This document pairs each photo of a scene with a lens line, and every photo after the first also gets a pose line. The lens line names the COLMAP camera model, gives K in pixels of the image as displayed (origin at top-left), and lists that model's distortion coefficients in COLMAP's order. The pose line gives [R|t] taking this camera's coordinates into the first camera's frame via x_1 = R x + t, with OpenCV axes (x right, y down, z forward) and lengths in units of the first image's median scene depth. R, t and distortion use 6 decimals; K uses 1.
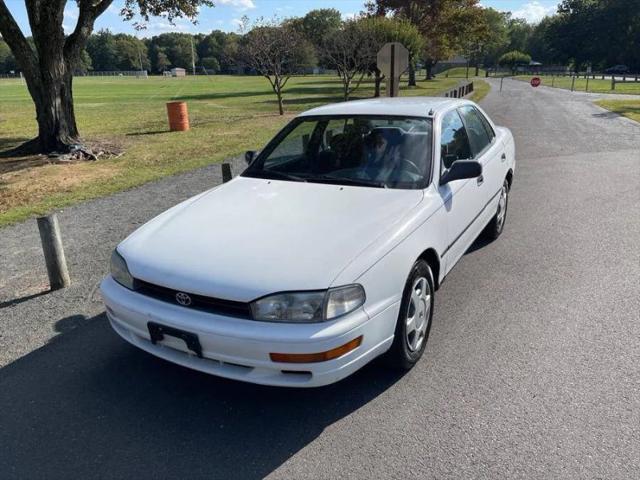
lens RADIAL K [[484.8, 0, 320.6], [0, 484.8, 241.6], [0, 0, 1]] dist [0.075618, -0.106565]
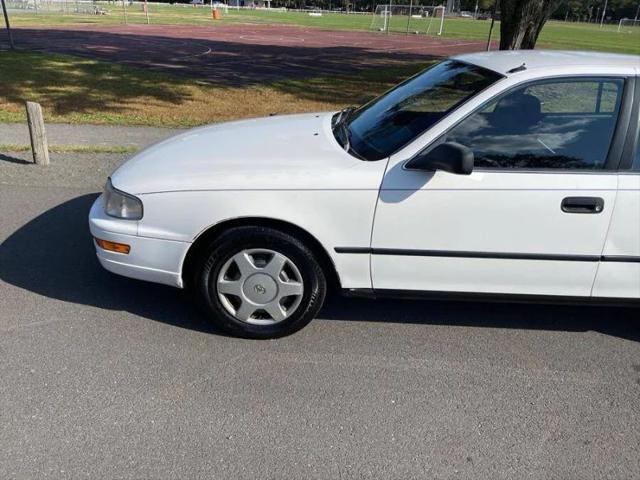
lens RADIAL K [[484.2, 0, 317.3], [0, 484.2, 239.4], [0, 0, 1]] dist [0.082086, -0.117484]
pose [[0.478784, 0.407459, -0.777652, 0.218044], [-0.336324, 0.903328, 0.266241, -0.047016], [0.810957, 0.134071, 0.569538, 0.145465]]
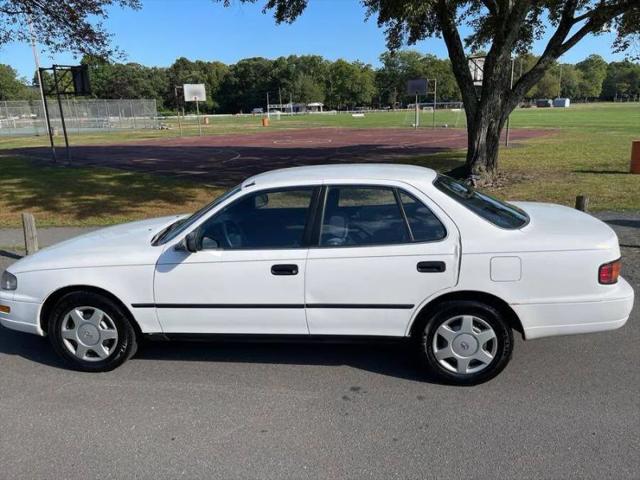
lens RADIAL K [[484.7, 0, 322.2], [0, 484.7, 233.4], [0, 0, 1]] dist [0.085156, -0.122876]
pose [[0.393467, 0.233549, -0.889179, 0.374048], [-0.284459, 0.950658, 0.123822, -0.106060], [0.874224, 0.204215, 0.440487, 0.227276]]
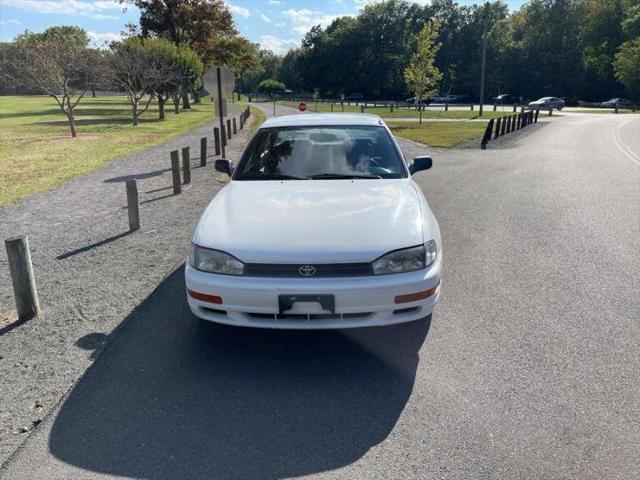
lens RADIAL K [[485.1, 0, 316.6], [0, 485.1, 238.8], [0, 0, 1]] dist [0.076945, -0.106565]
pose [[0.896727, -0.107085, 0.429435, -0.161925], [0.128536, 0.991479, -0.021166, 0.014234], [-0.423509, 0.074178, 0.902850, -0.020848]]
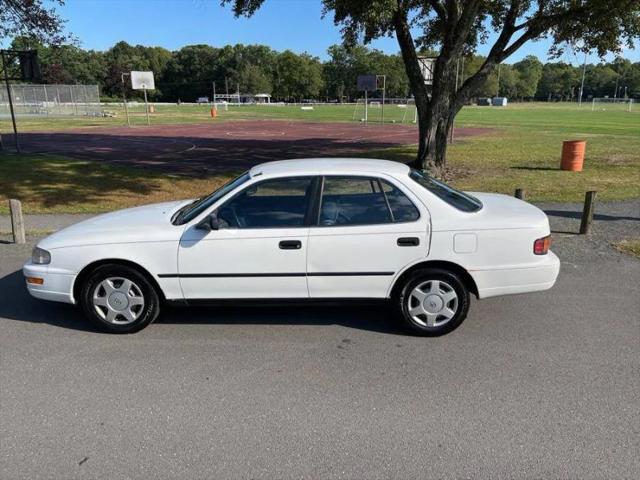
lens RADIAL K [[485.2, 0, 320.1], [0, 485.2, 239.1], [0, 0, 1]] dist [0.080238, -0.116489]
pose [[0.484031, 0.256632, -0.836573, 0.417713], [-0.298573, 0.947091, 0.117785, -0.095150], [0.822538, 0.192766, 0.535045, 0.167593]]
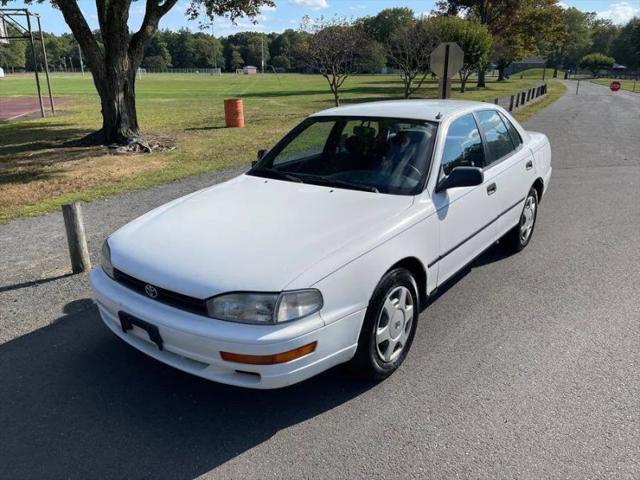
lens RADIAL K [[484.2, 0, 317.3], [0, 484.2, 239.4], [0, 0, 1]] dist [0.082086, -0.117484]
pose [[0.989978, 0.058813, -0.128396, 0.040301], [-0.059078, 0.998252, 0.001745, -0.002977], [0.128274, 0.005858, 0.991722, 0.004766]]
